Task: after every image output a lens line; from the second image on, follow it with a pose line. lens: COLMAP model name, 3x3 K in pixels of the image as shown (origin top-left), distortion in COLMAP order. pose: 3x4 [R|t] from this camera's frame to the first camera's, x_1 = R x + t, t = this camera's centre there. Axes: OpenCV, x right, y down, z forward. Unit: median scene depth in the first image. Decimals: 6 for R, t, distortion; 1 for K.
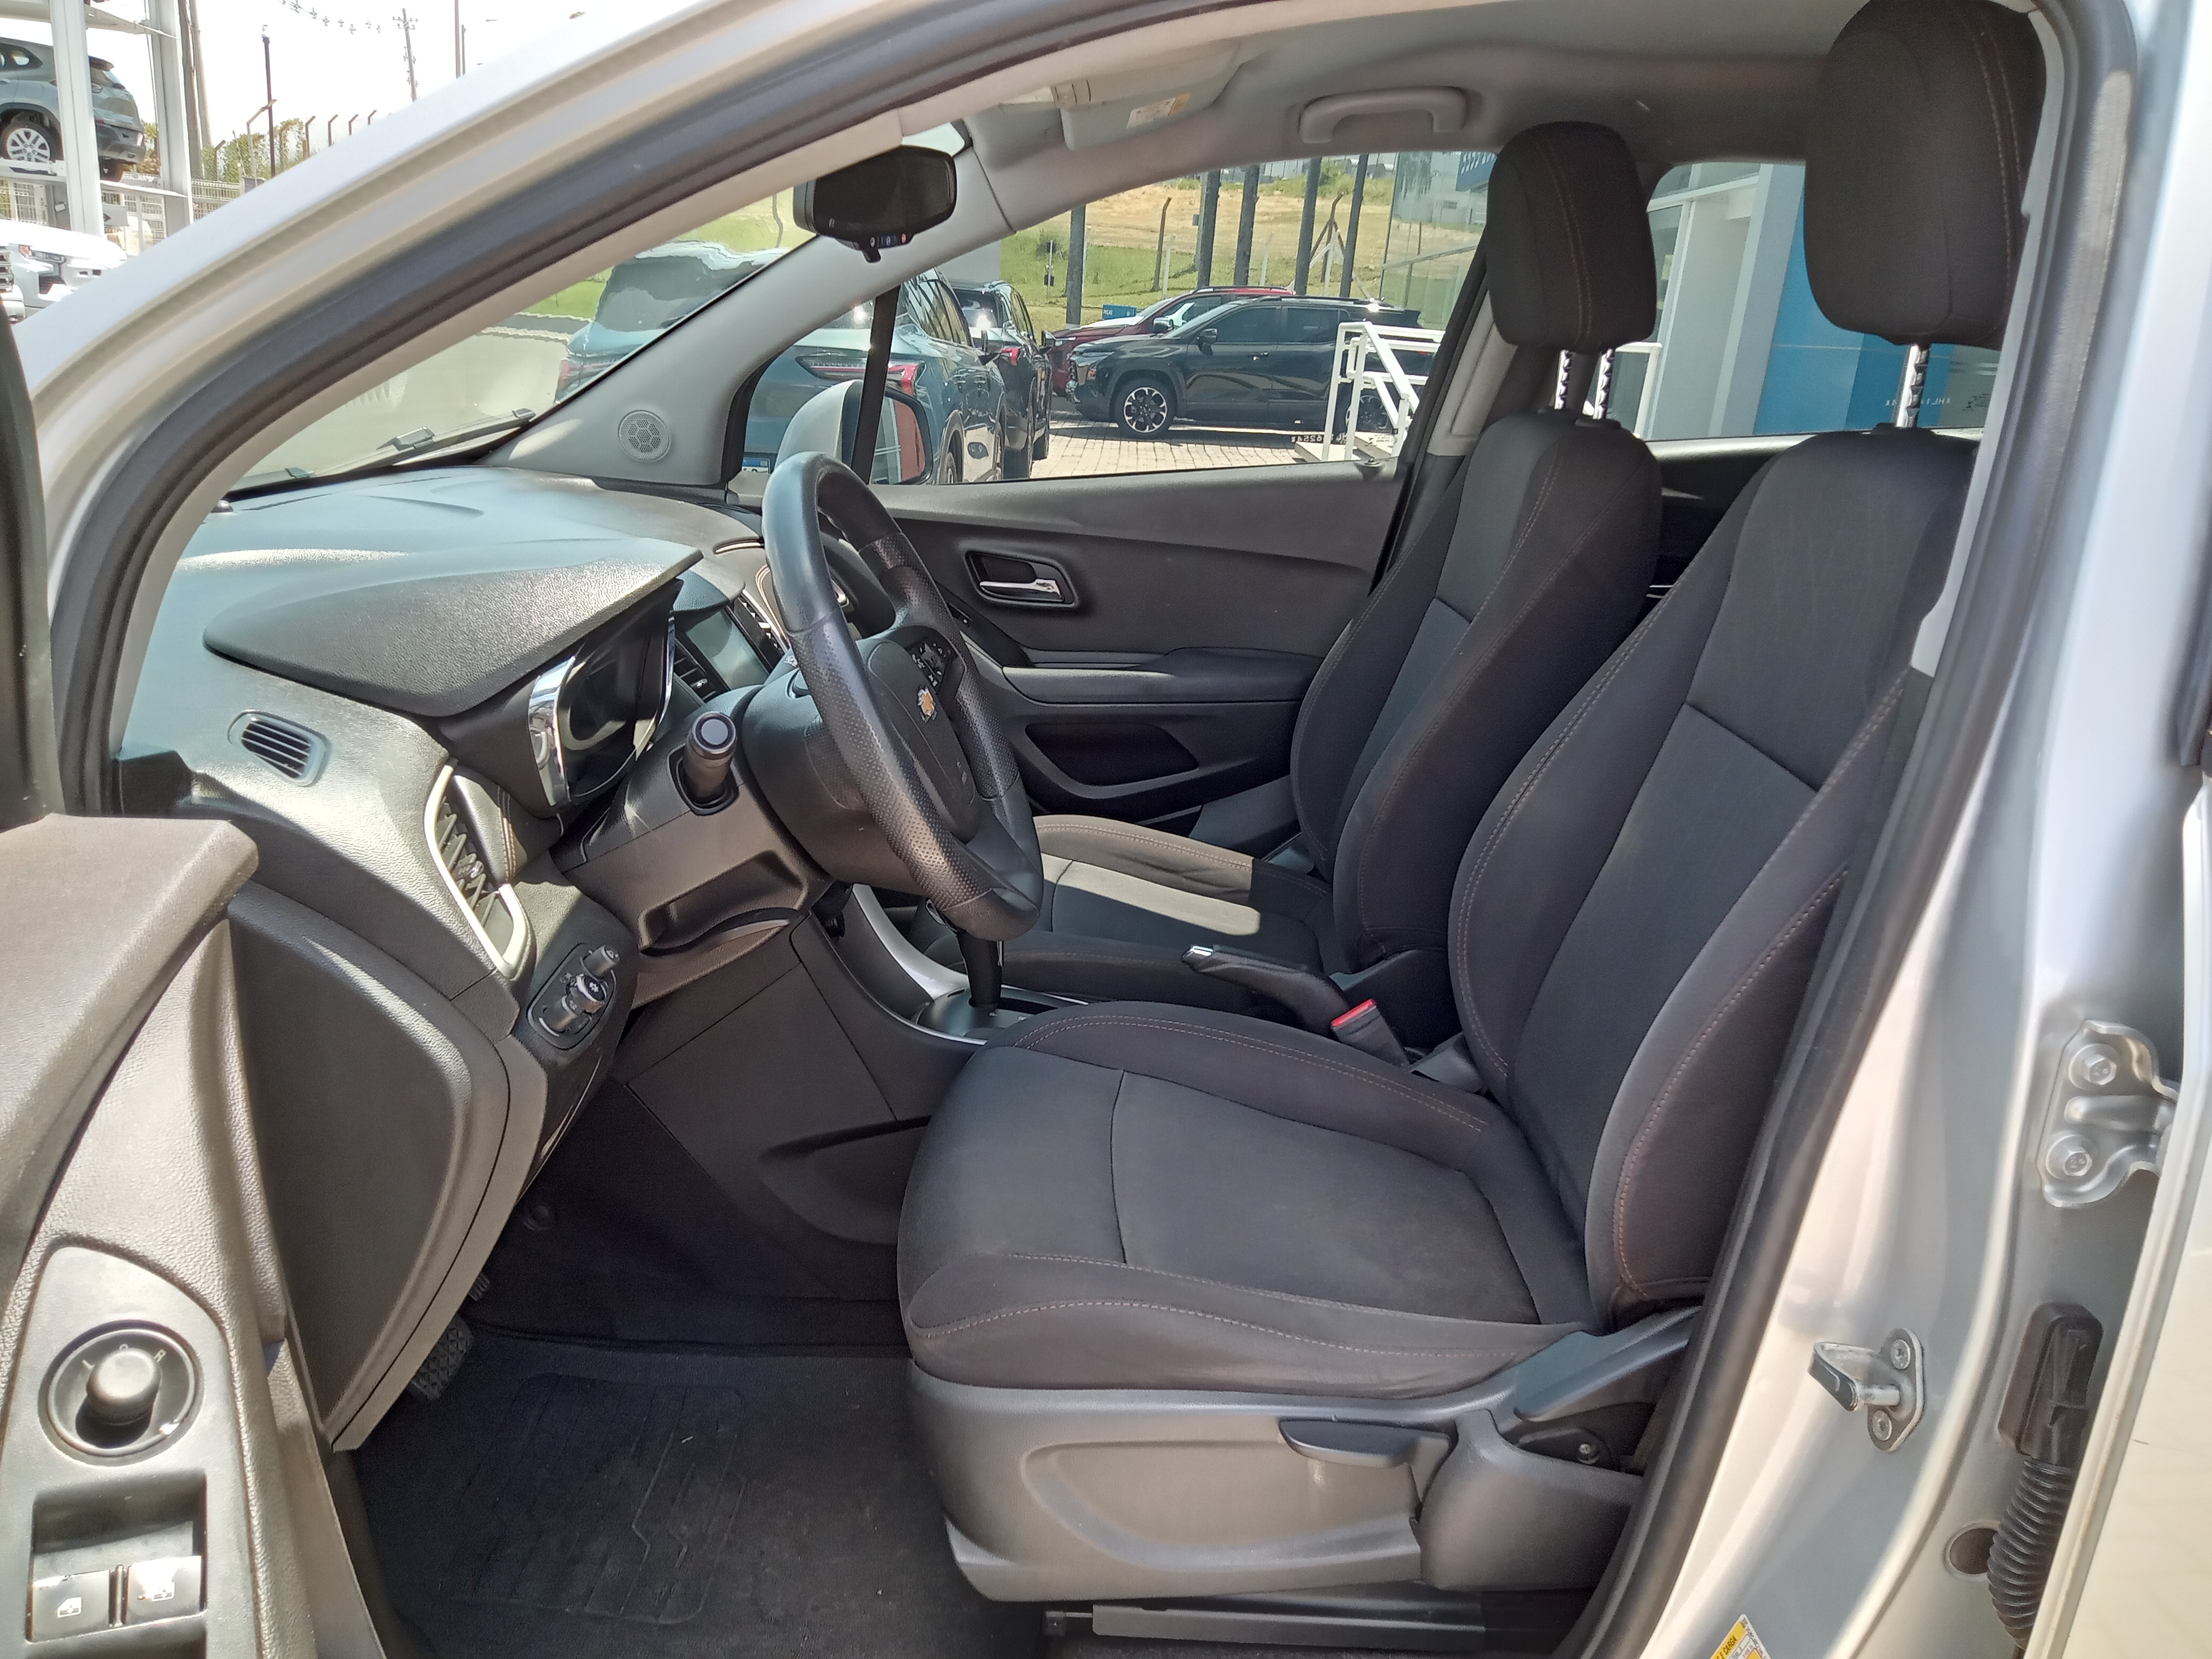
lens RADIAL K [[1617.0, 0, 1106.0], [0, 1617.0, 829.5], [0, 0, 1]] dist [0.094269, -0.165180]
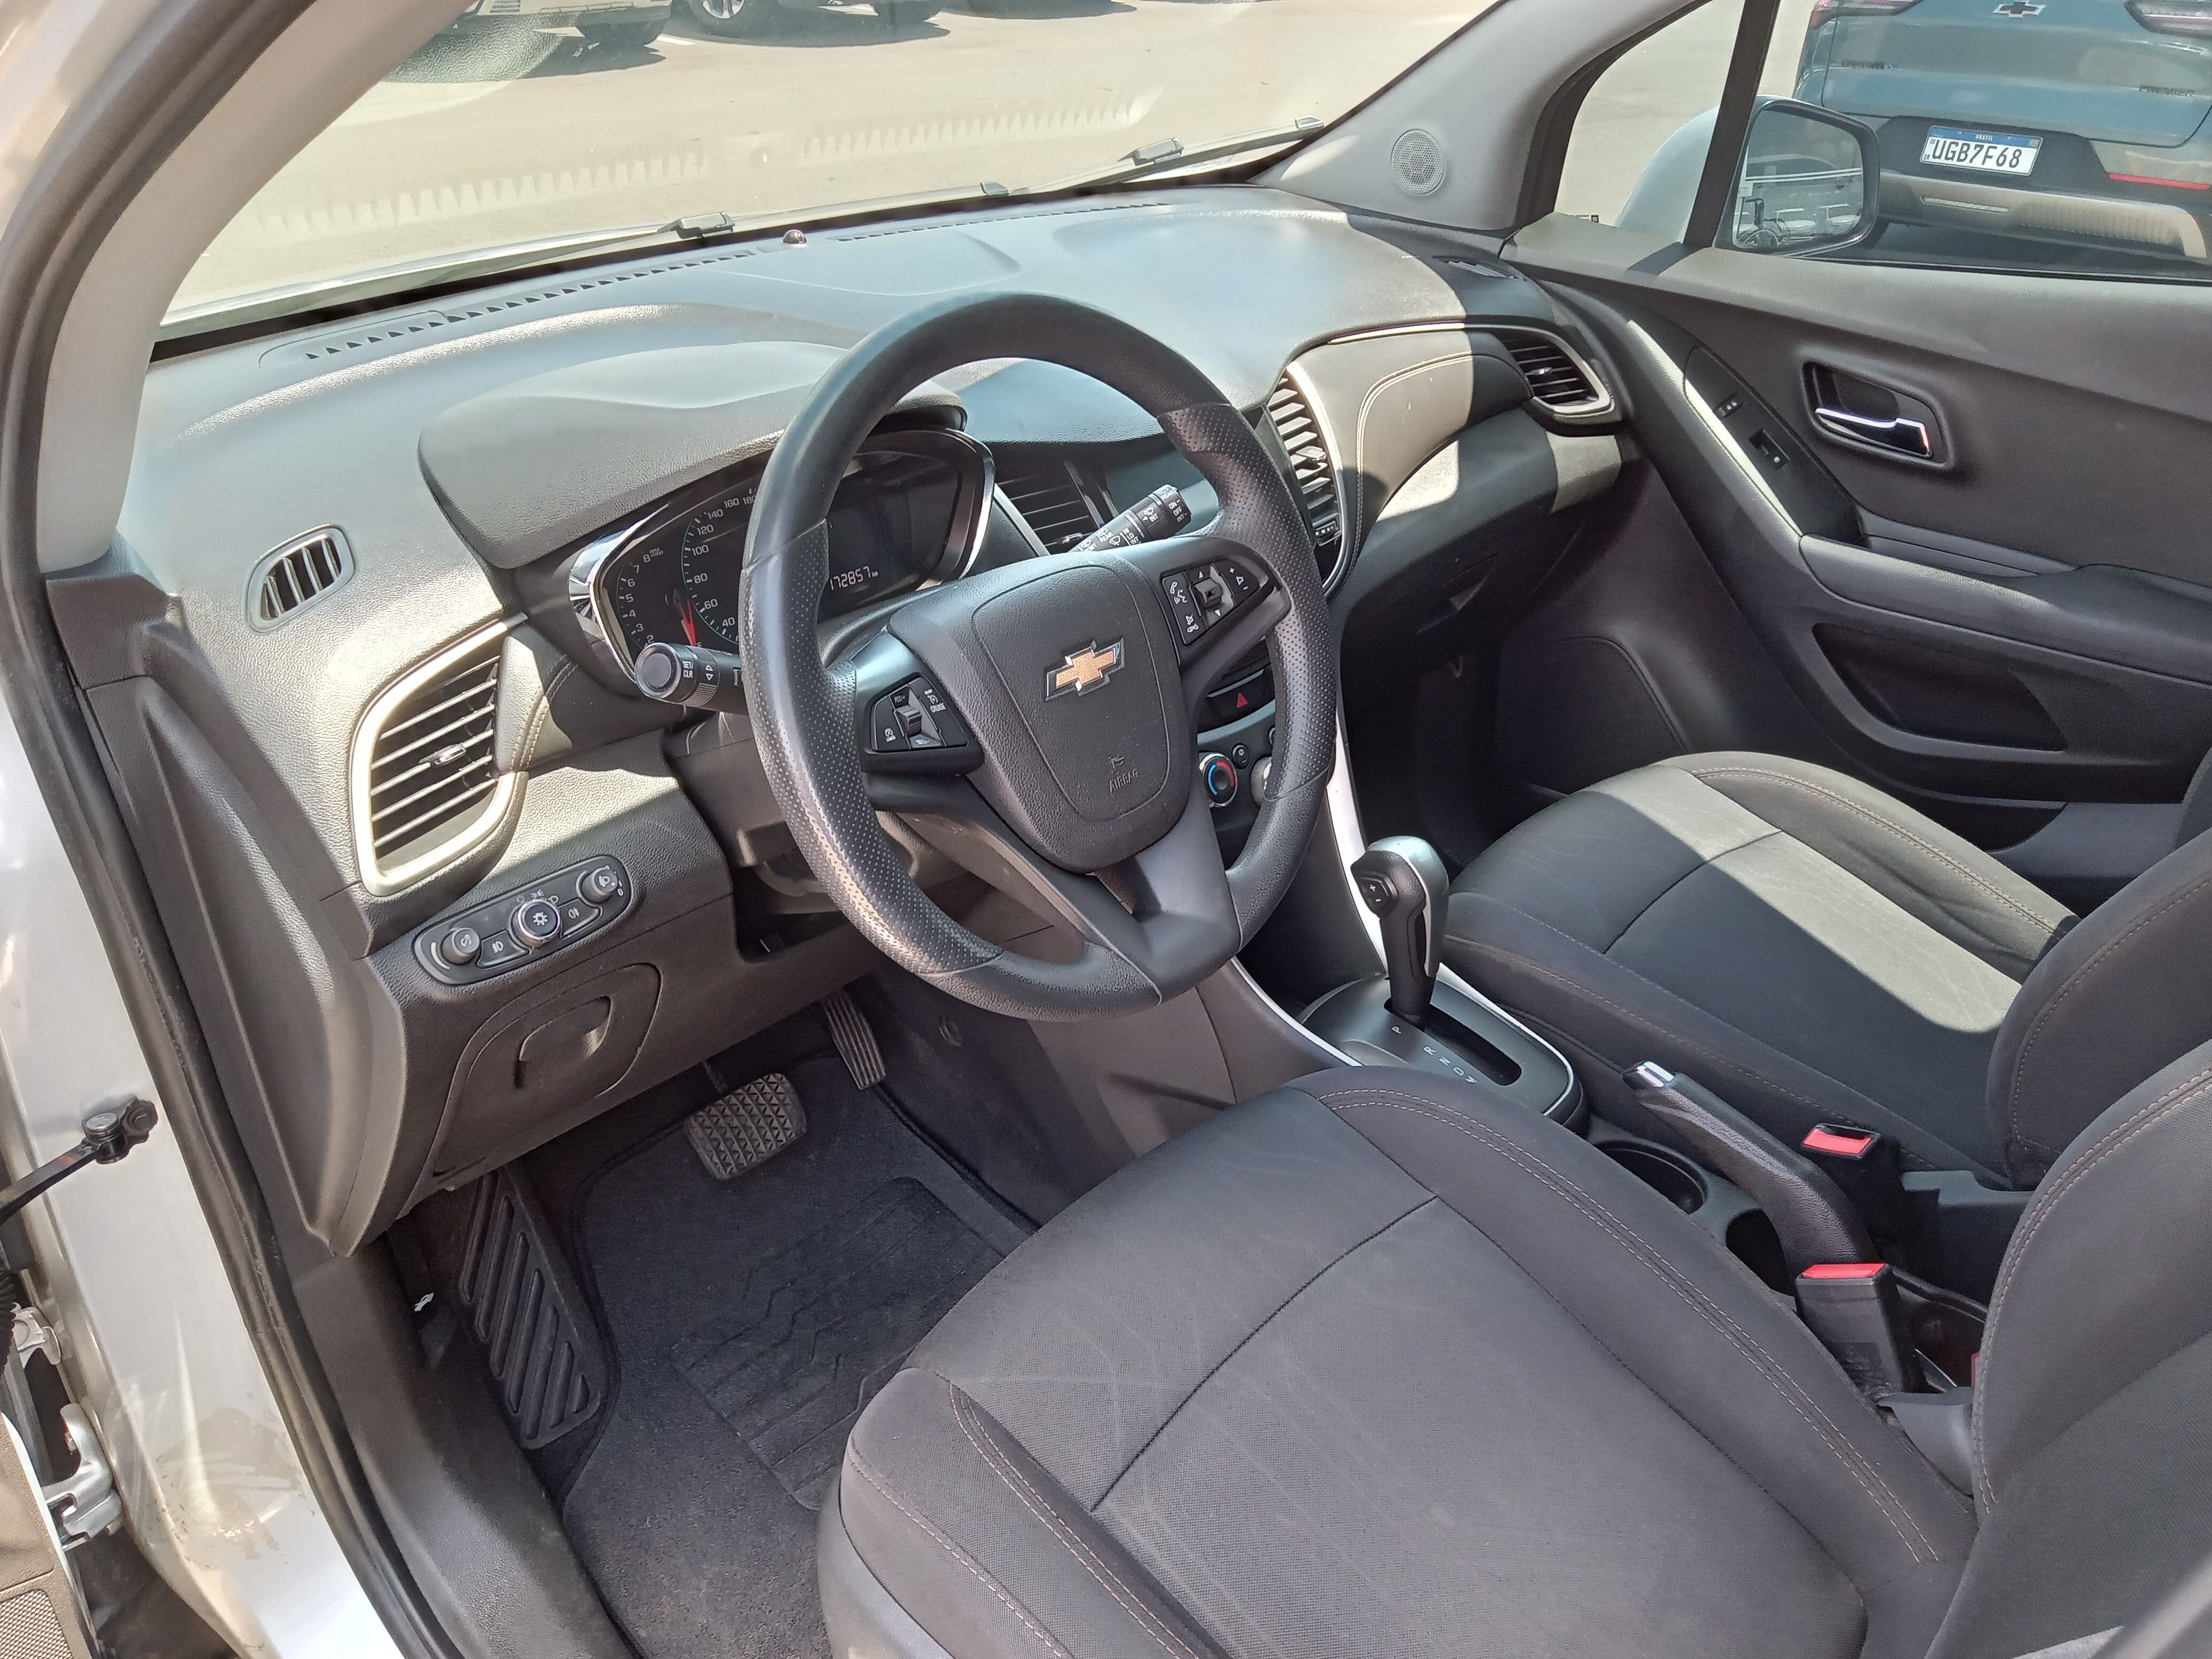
lens RADIAL K [[1617.0, 0, 1106.0], [0, 1617.0, 829.5], [0, 0, 1]] dist [0.094269, -0.165180]
pose [[0.729094, 0.329161, -0.600062, 0.198731], [-0.202633, 0.941263, 0.270120, -0.118123], [0.653729, -0.075350, 0.752968, 0.265959]]
